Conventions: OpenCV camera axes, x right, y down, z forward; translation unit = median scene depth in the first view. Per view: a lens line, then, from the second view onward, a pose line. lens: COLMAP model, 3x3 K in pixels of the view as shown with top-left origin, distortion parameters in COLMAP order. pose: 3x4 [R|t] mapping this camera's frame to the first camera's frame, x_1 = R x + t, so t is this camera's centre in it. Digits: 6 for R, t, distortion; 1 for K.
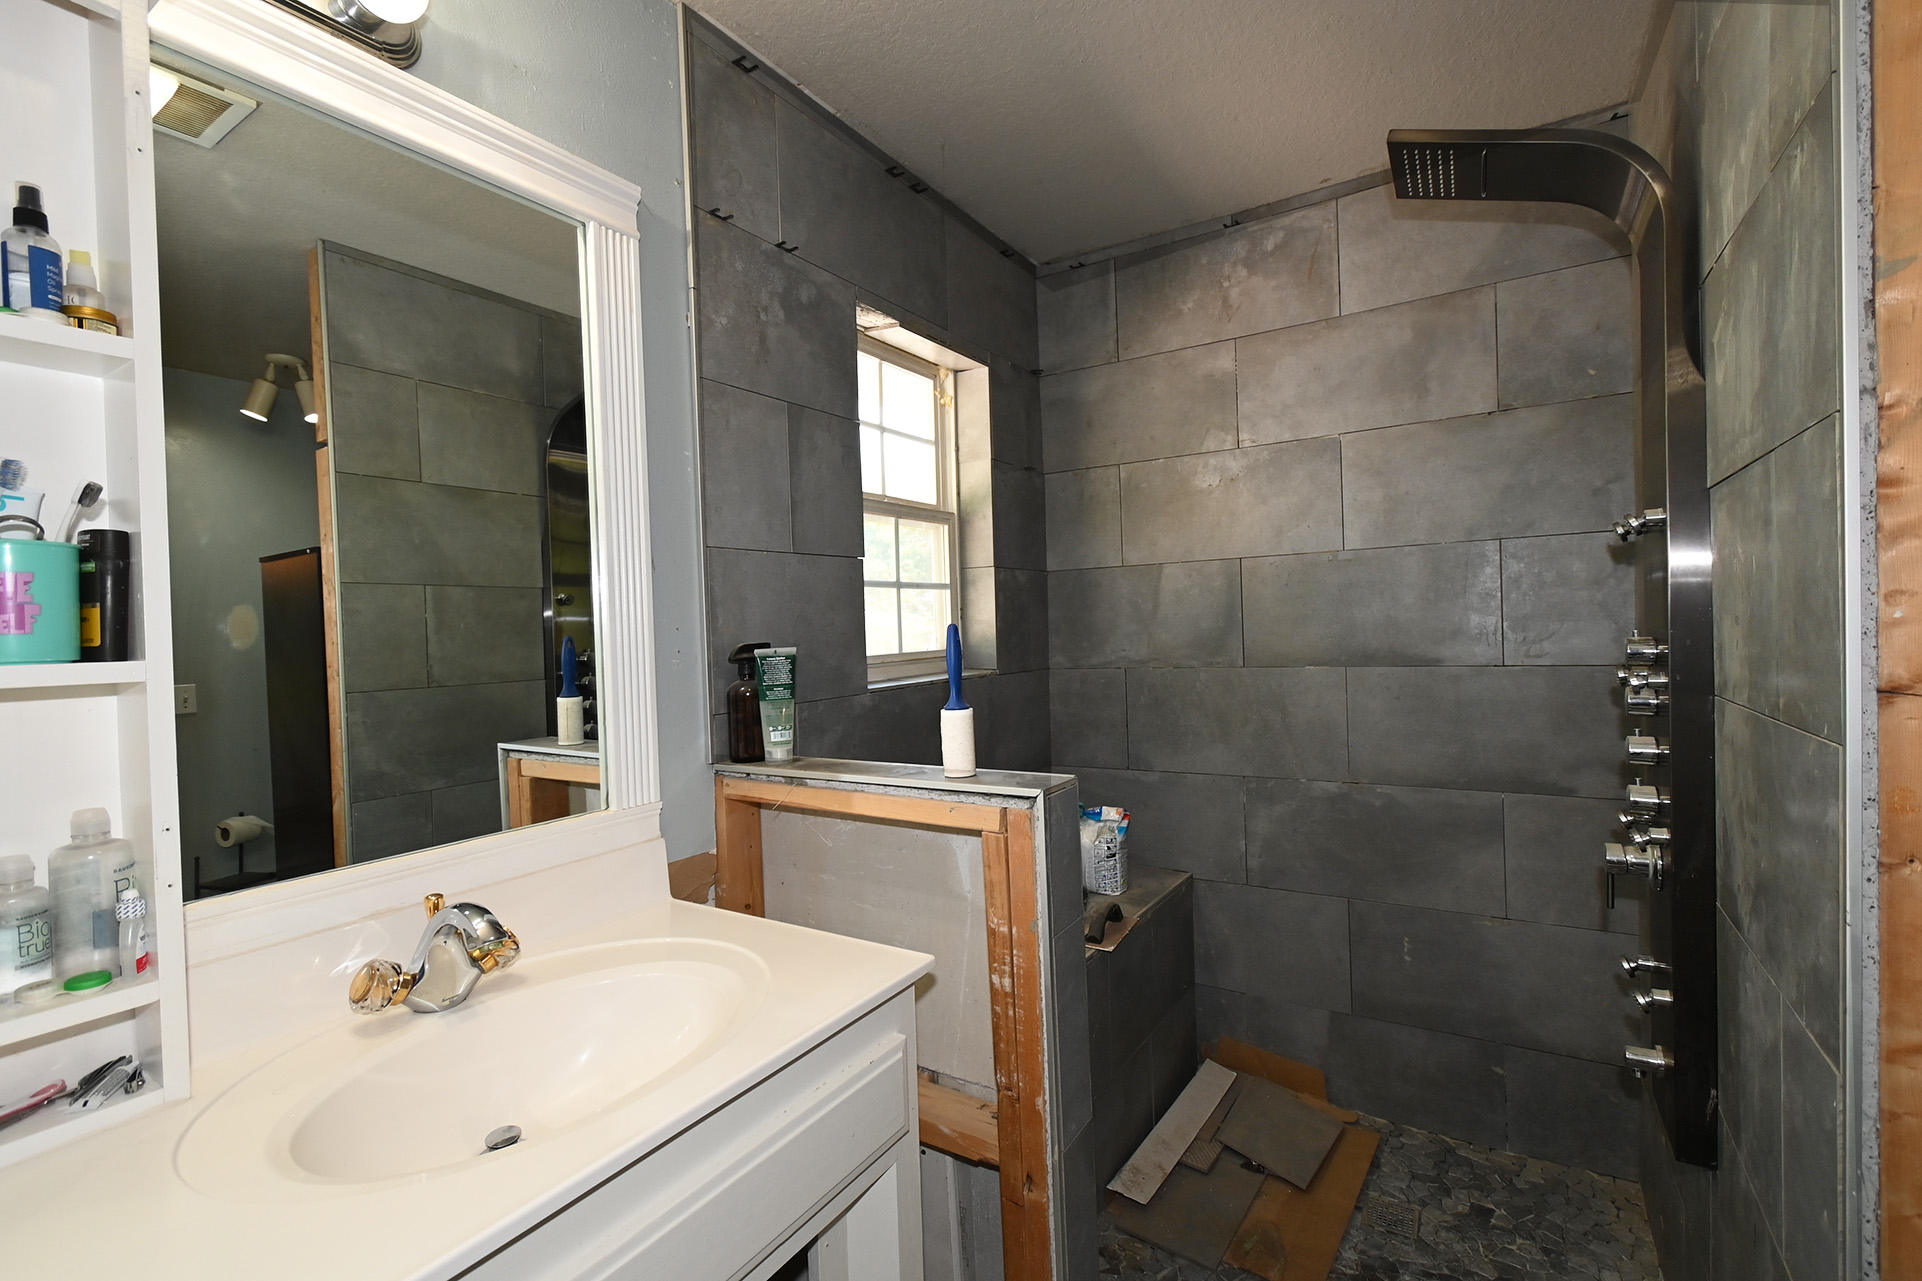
lens RADIAL K [[854.5, 0, 962.8], [0, 854.5, 634.0], [0, 0, 1]] dist [0.008971, -0.003138]
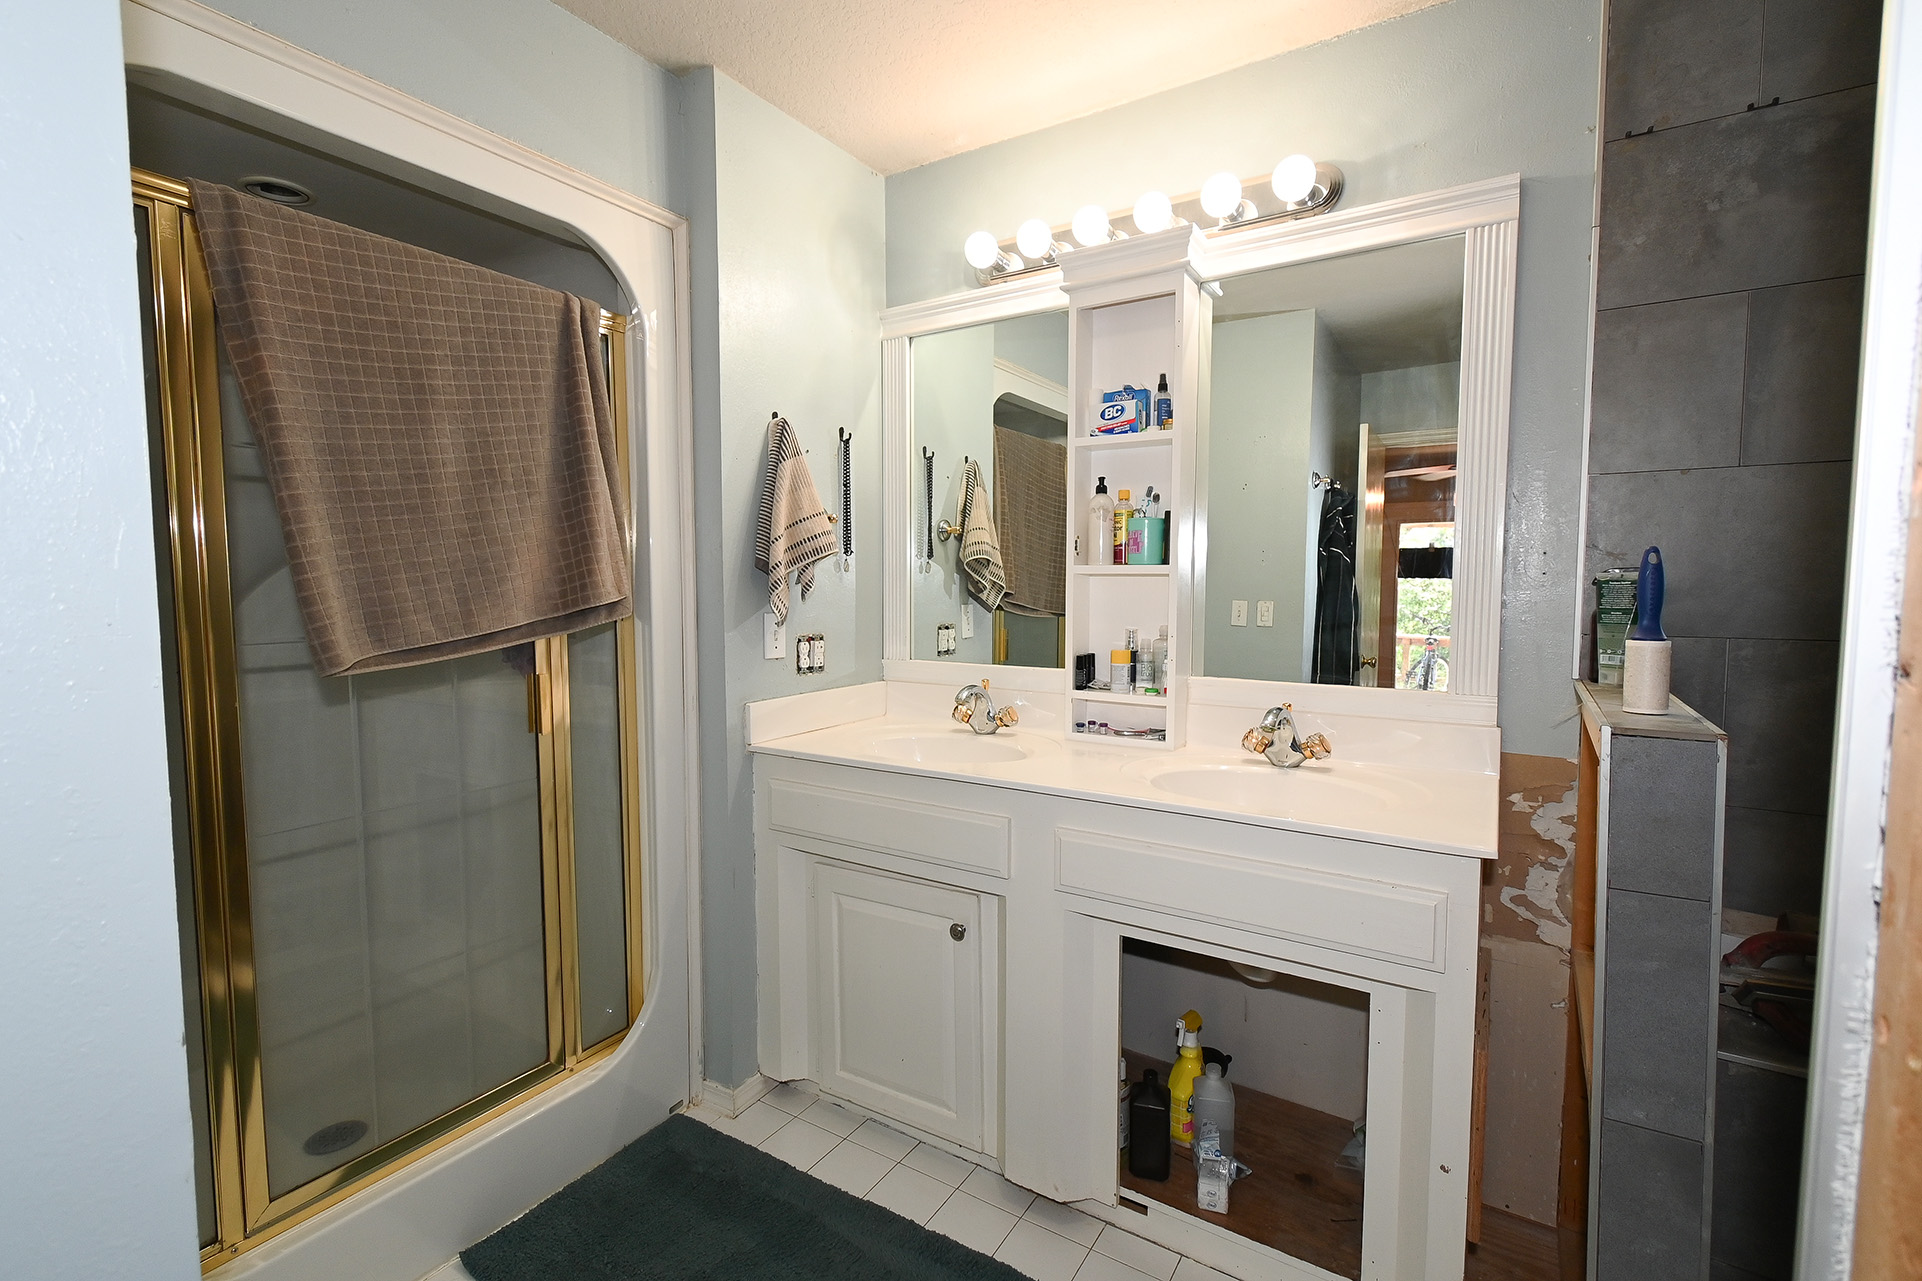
lens RADIAL K [[854.5, 0, 964.0], [0, 854.5, 639.1], [0, 0, 1]] dist [0.008971, -0.003138]
pose [[-0.010419, 0.099751, -0.994958, 0.783567], [-0.012649, 0.994919, 0.099880, 0.002951], [0.999866, 0.013626, -0.009104, 0.241895]]
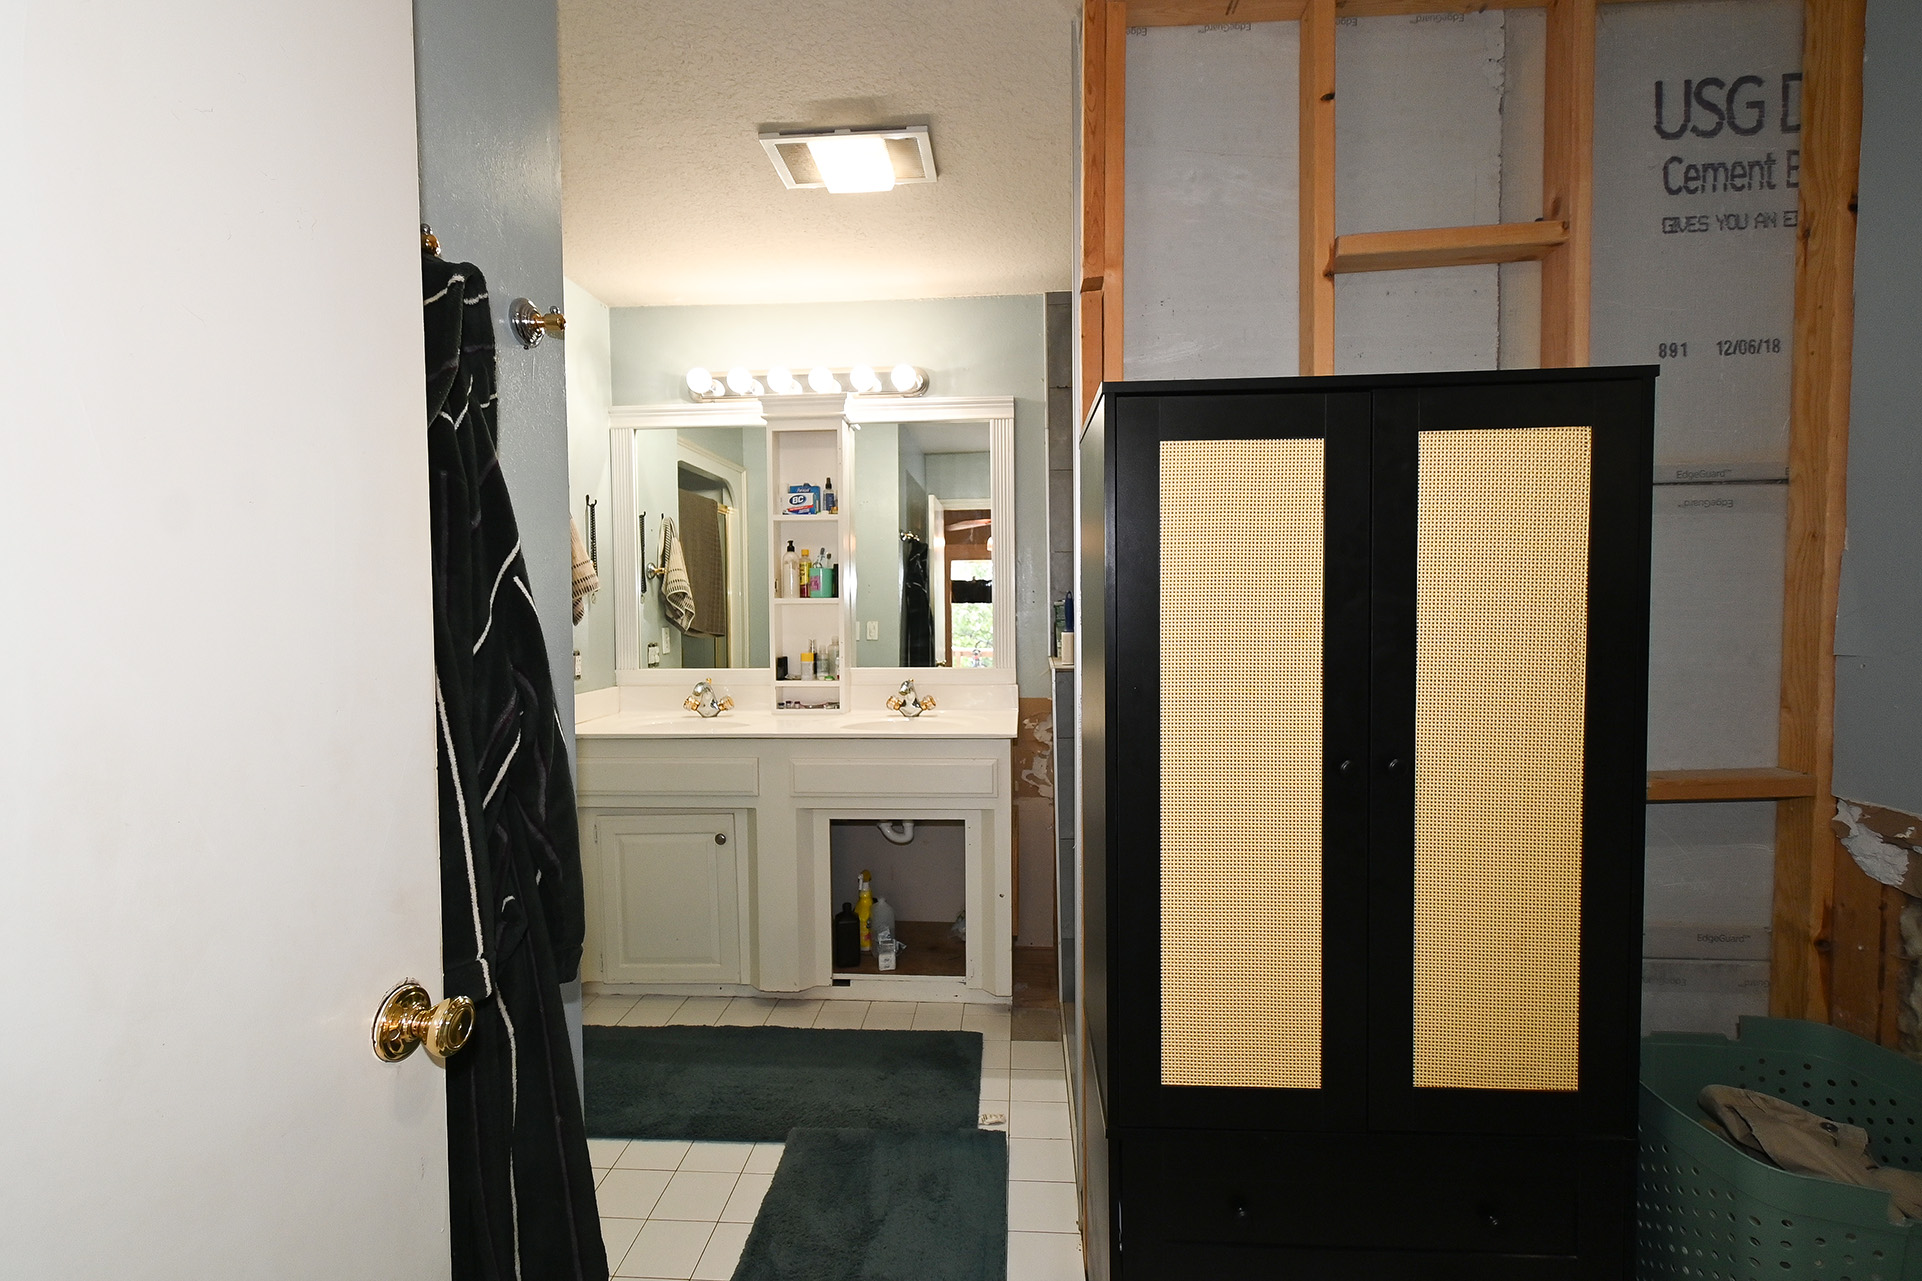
lens RADIAL K [[854.5, 0, 965.8], [0, 854.5, 639.6], [0, 0, 1]] dist [0.008971, -0.003138]
pose [[0.461842, 0.063965, -0.884653, 1.463366], [-0.016543, 0.997844, 0.063513, -0.019293], [0.886808, -0.014698, 0.461904, -0.145825]]
